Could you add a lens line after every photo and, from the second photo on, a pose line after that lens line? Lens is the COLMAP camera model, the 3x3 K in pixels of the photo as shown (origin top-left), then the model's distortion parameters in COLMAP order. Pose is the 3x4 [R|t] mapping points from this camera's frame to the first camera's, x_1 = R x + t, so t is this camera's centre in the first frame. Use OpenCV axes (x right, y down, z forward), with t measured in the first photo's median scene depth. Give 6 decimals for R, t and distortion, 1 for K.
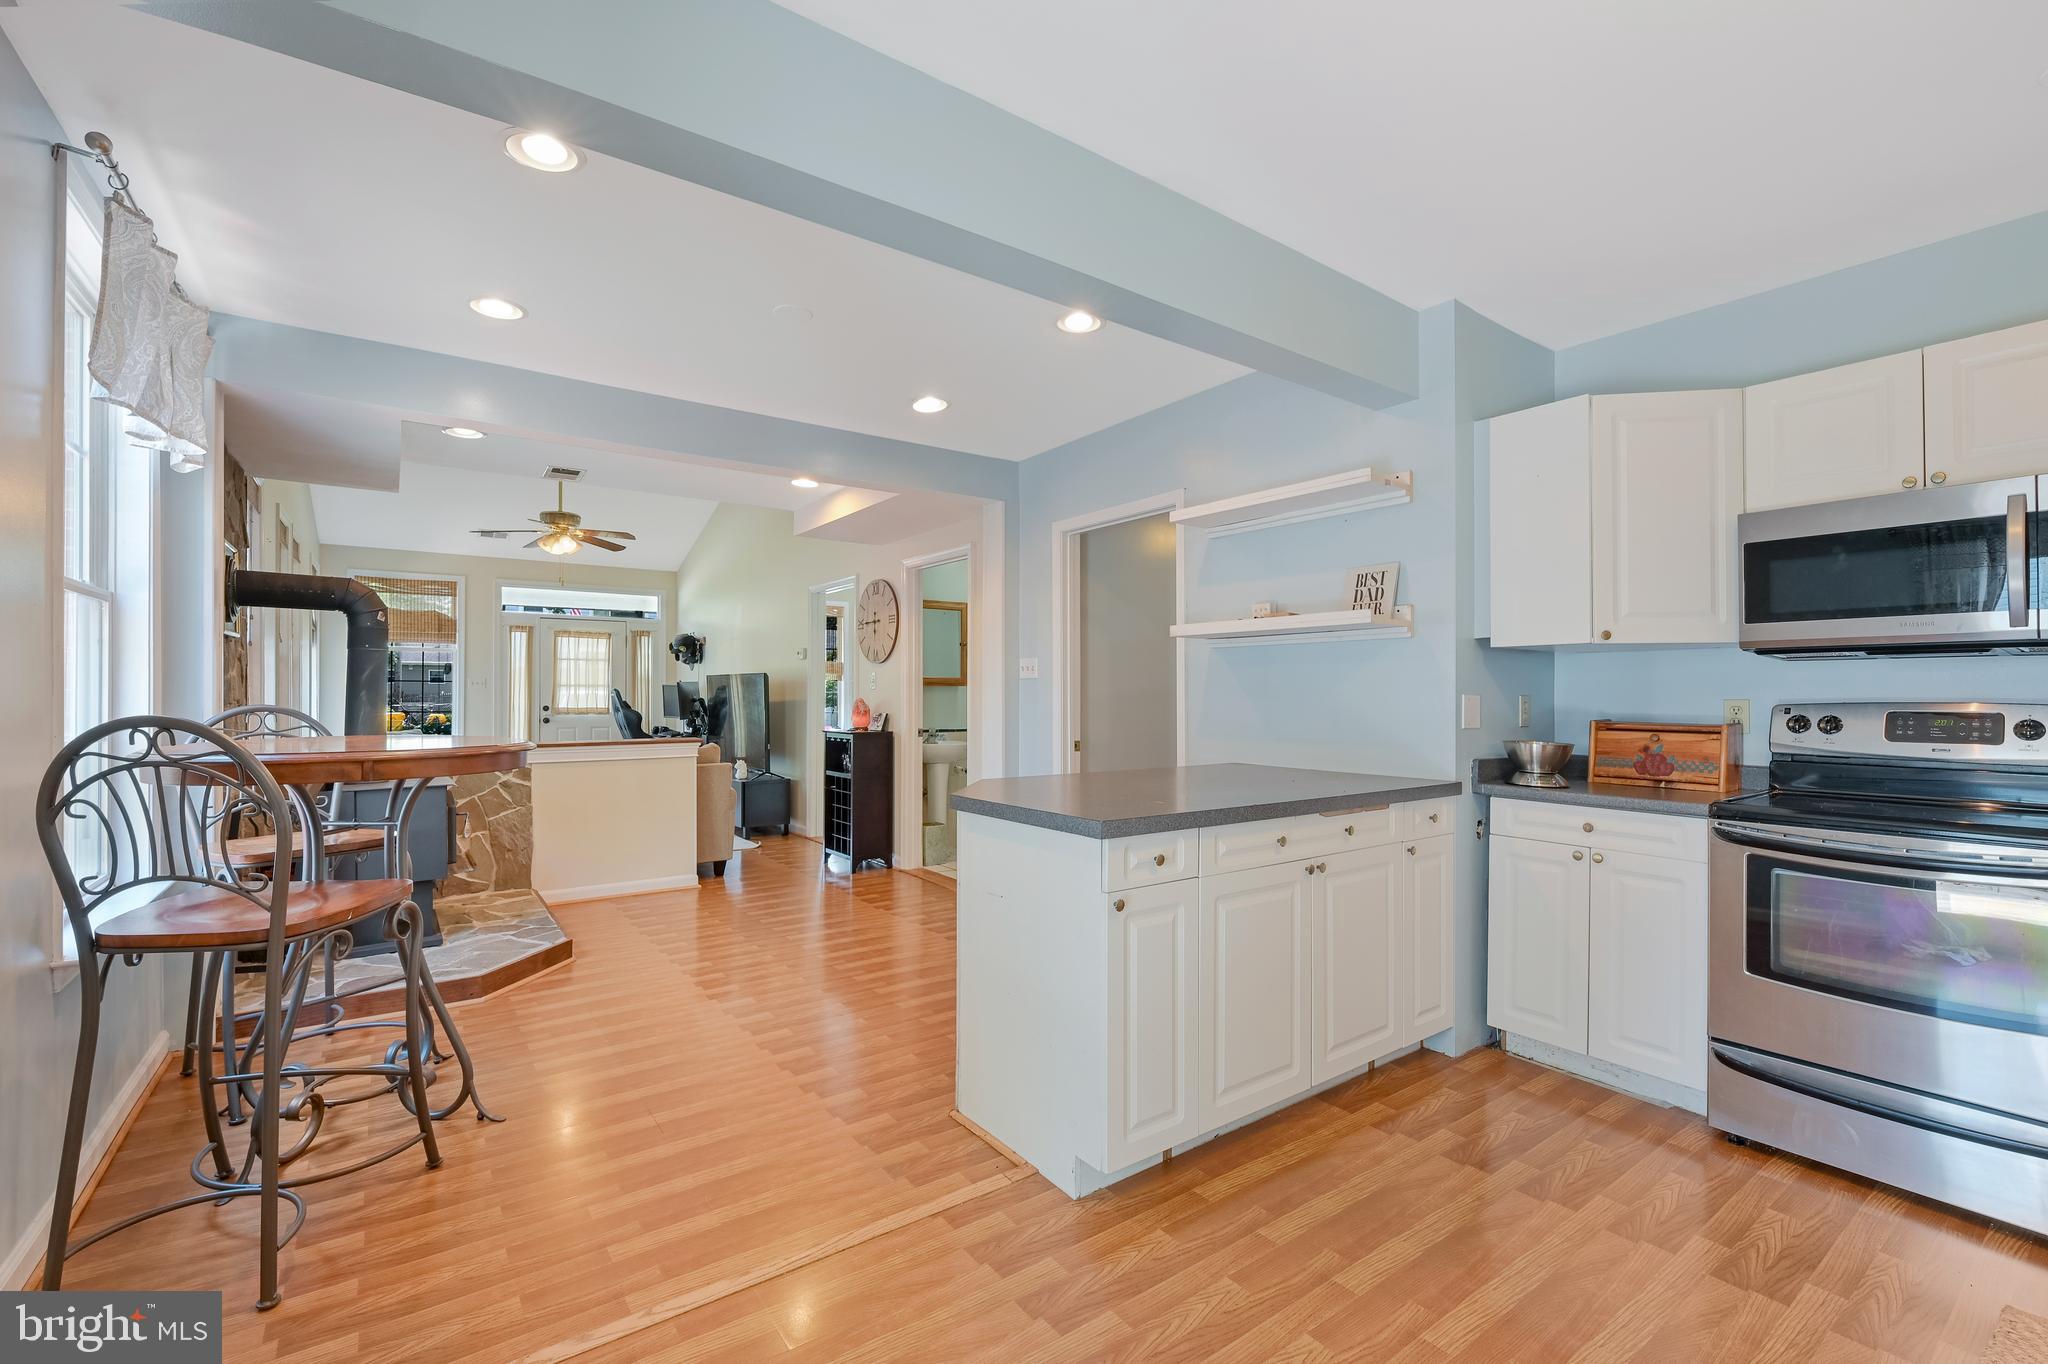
lens RADIAL K [[839.1, 0, 1003.3], [0, 839.1, 697.8], [0, 0, 1]] dist [-0.010943, -0.000306]
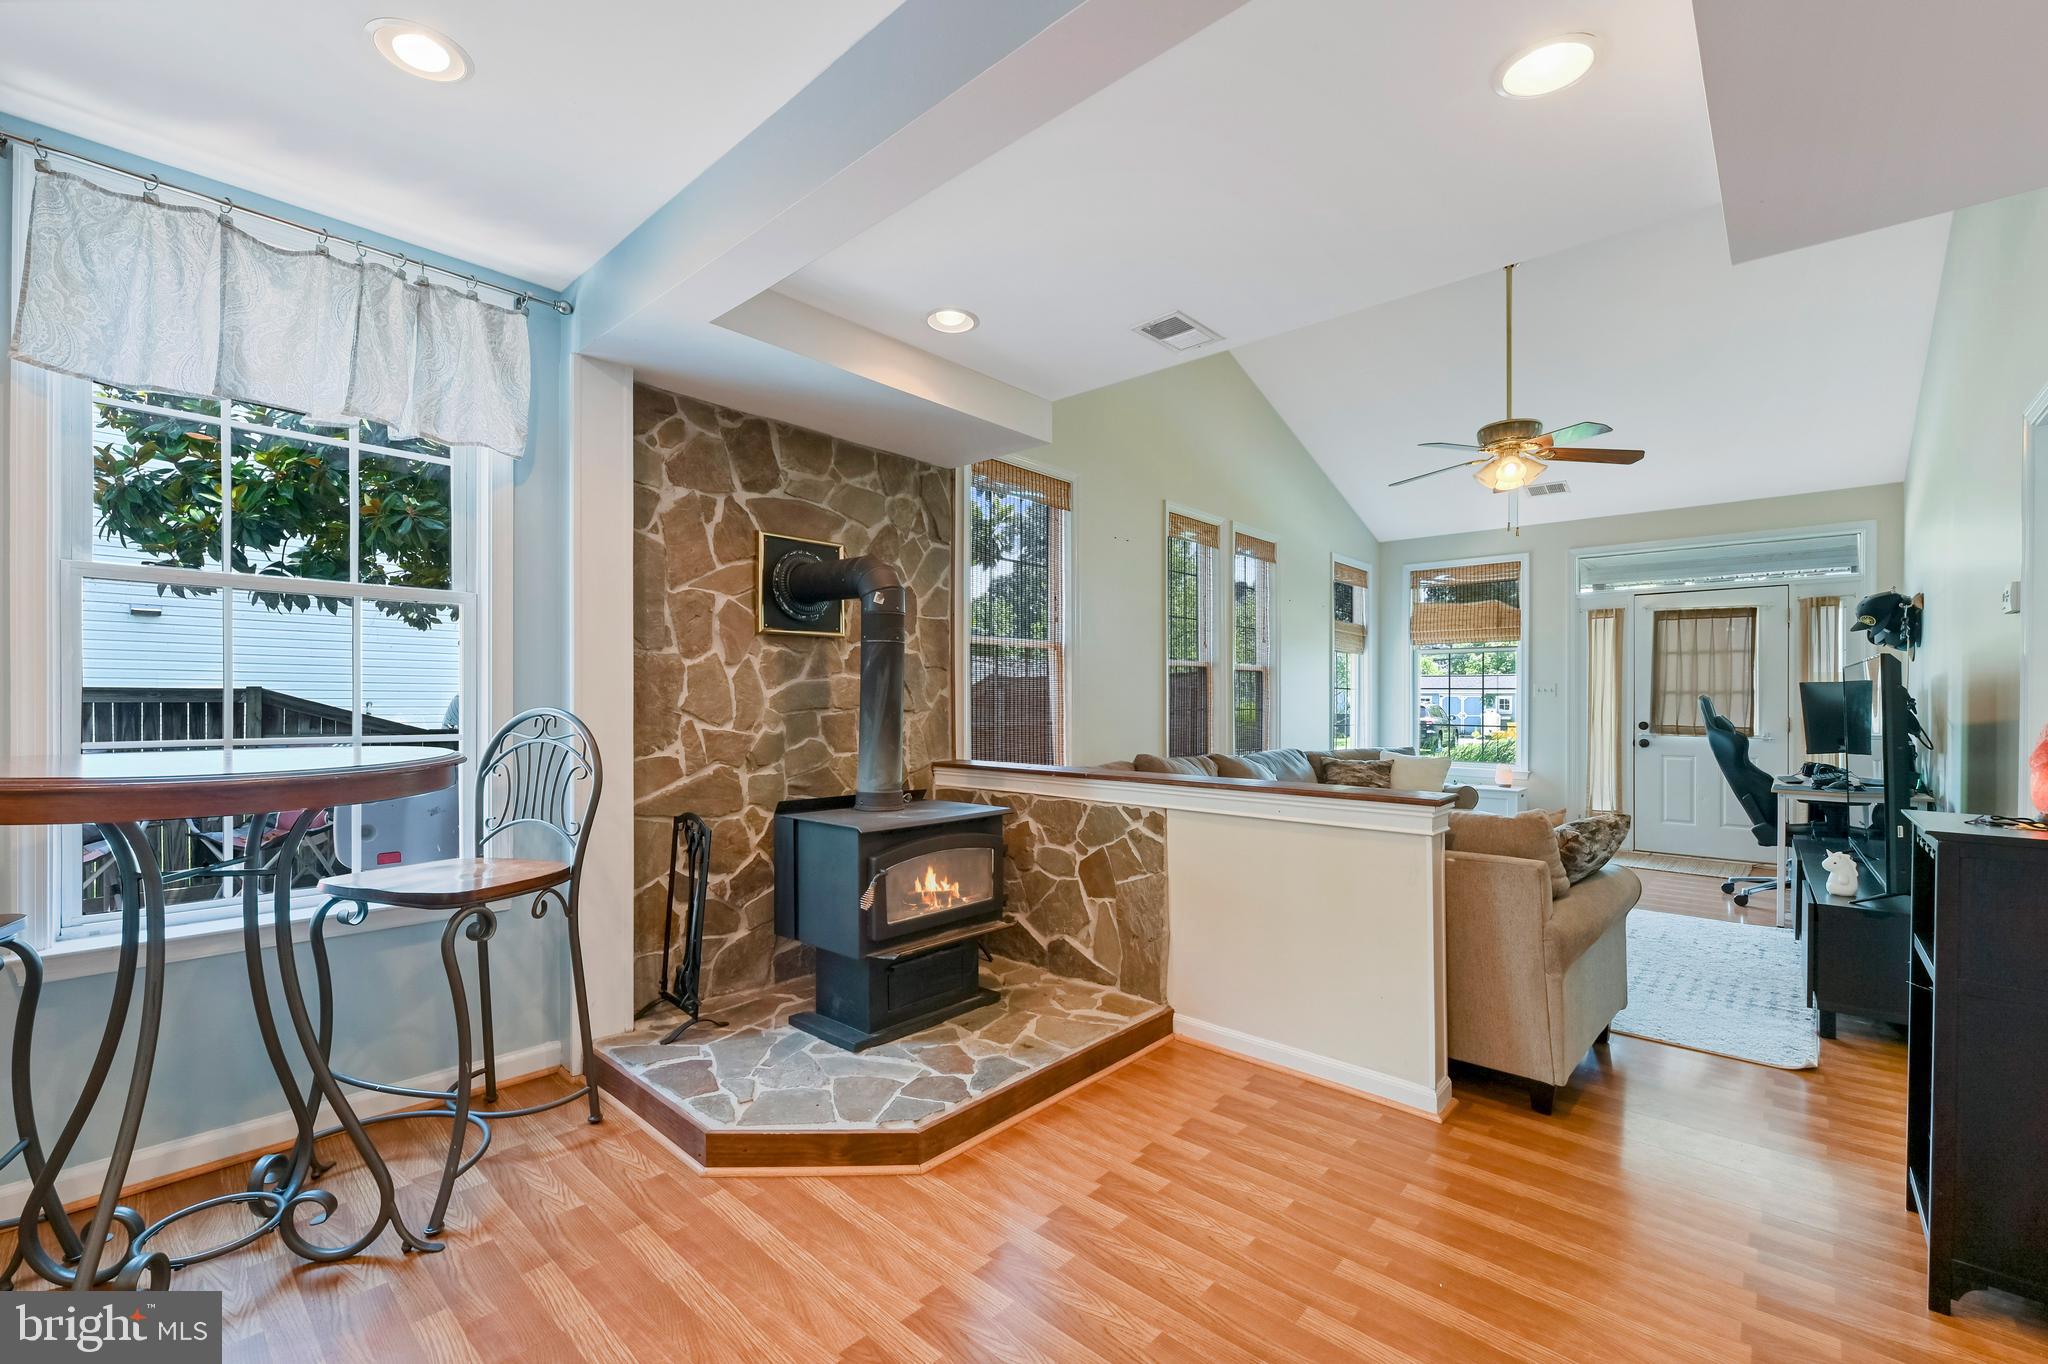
lens RADIAL K [[839.1, 0, 1034.5], [0, 839.1, 701.2], [0, 0, 1]] dist [-0.010943, -0.000306]
pose [[0.211756, -0.001202, -0.977322, 0.017784], [-0.011005, 0.999933, -0.003614, 0.000423], [0.977261, 0.011521, 0.211729, 0.371472]]
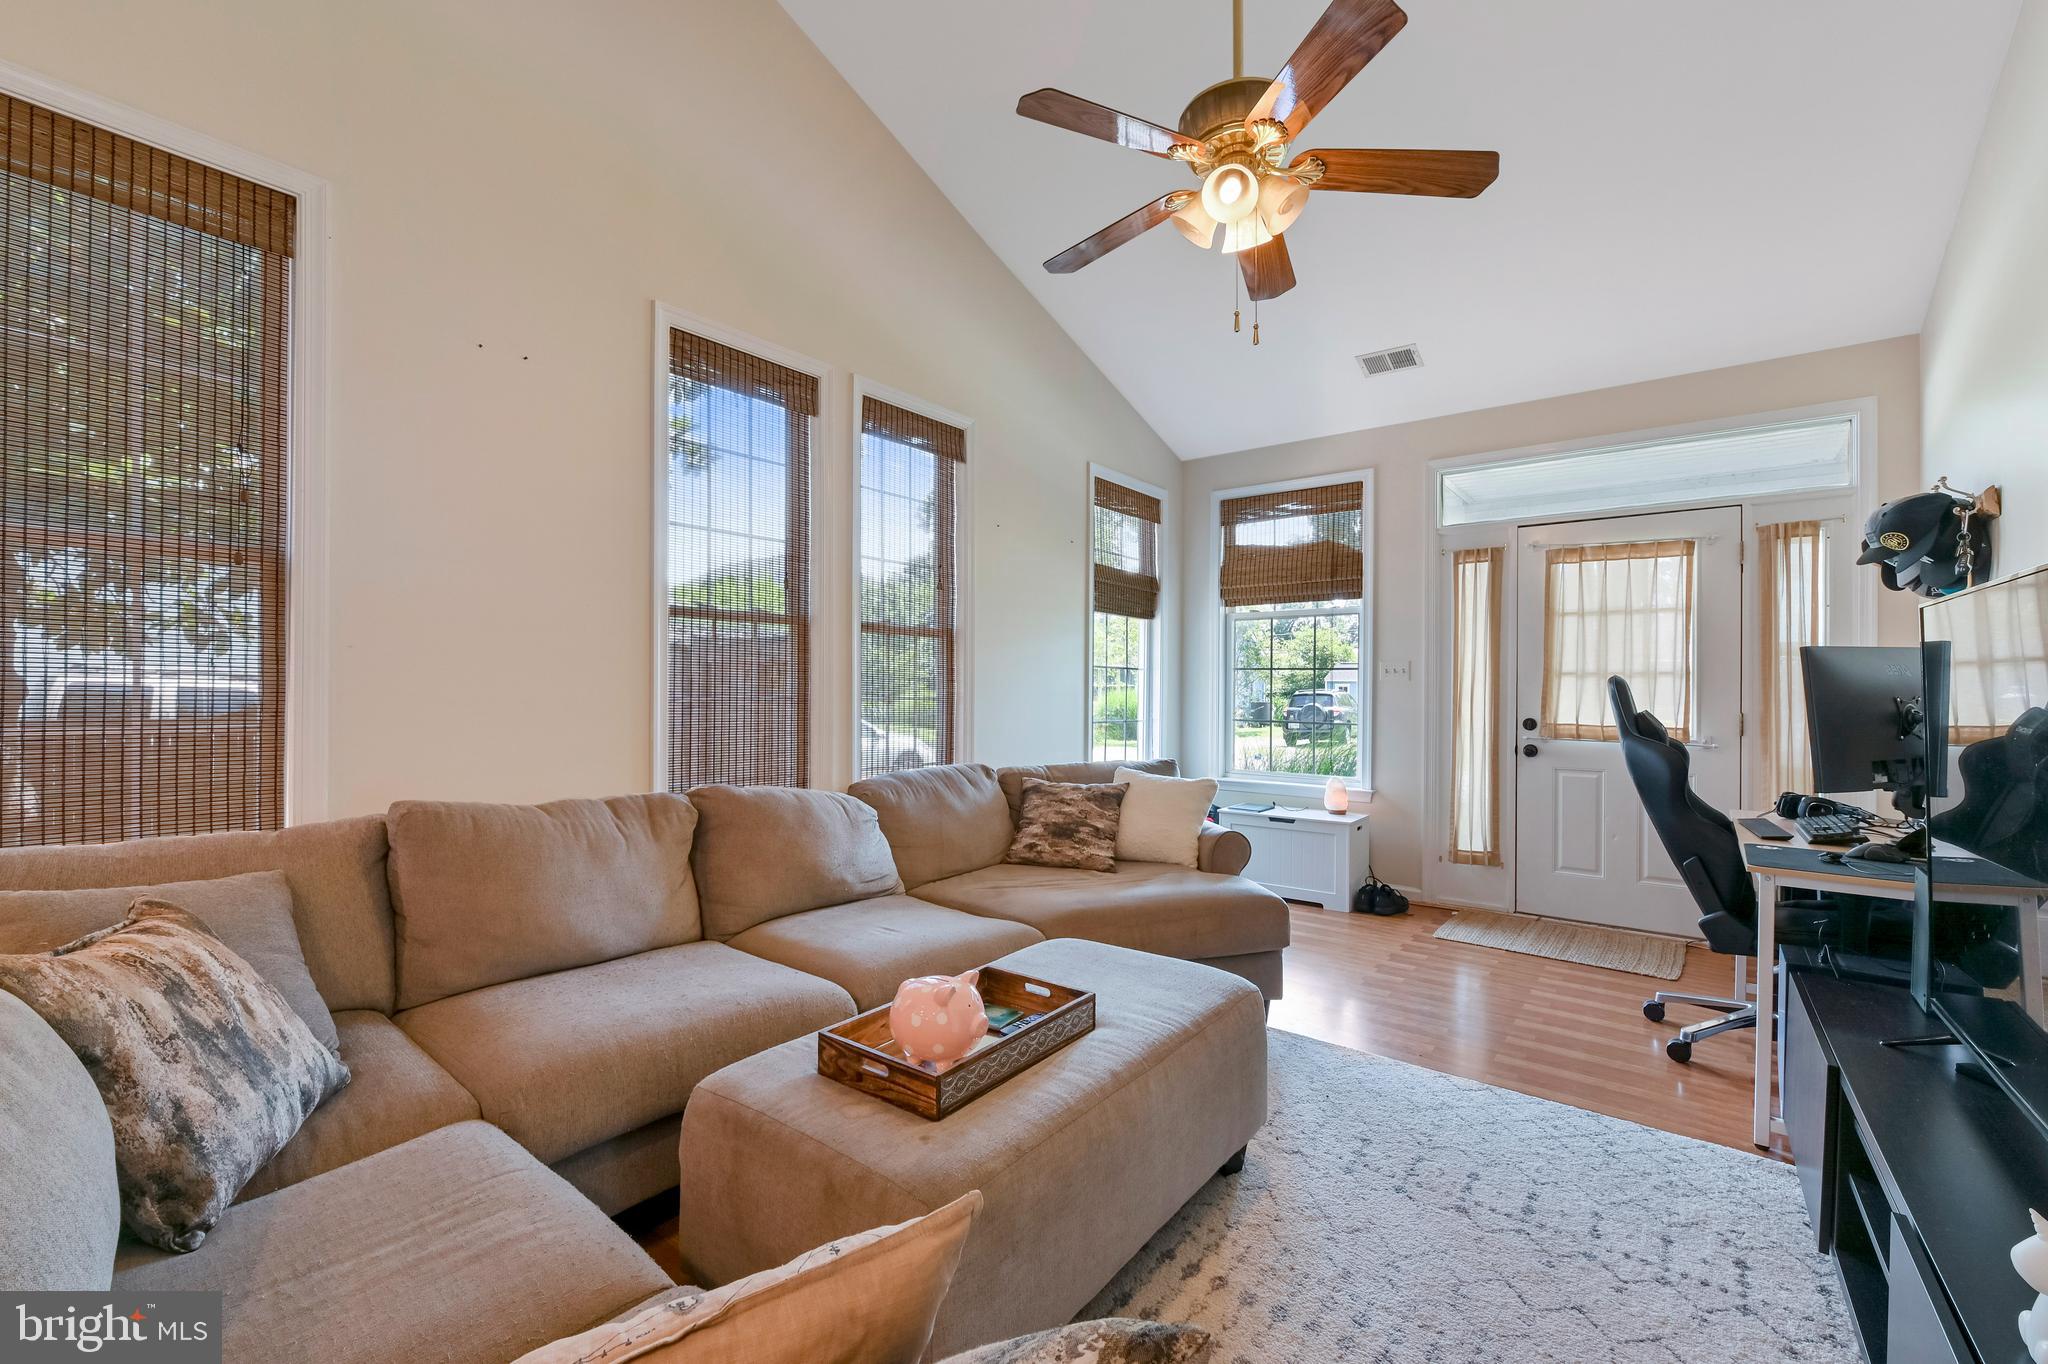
lens RADIAL K [[839.1, 0, 1058.0], [0, 839.1, 690.4], [0, 0, 1]] dist [-0.010943, -0.000306]
pose [[0.297608, 0.000877, -0.954688, -0.191730], [-0.013185, 0.999908, -0.003191, -0.001006], [0.954597, 0.013537, 0.297592, 0.629311]]
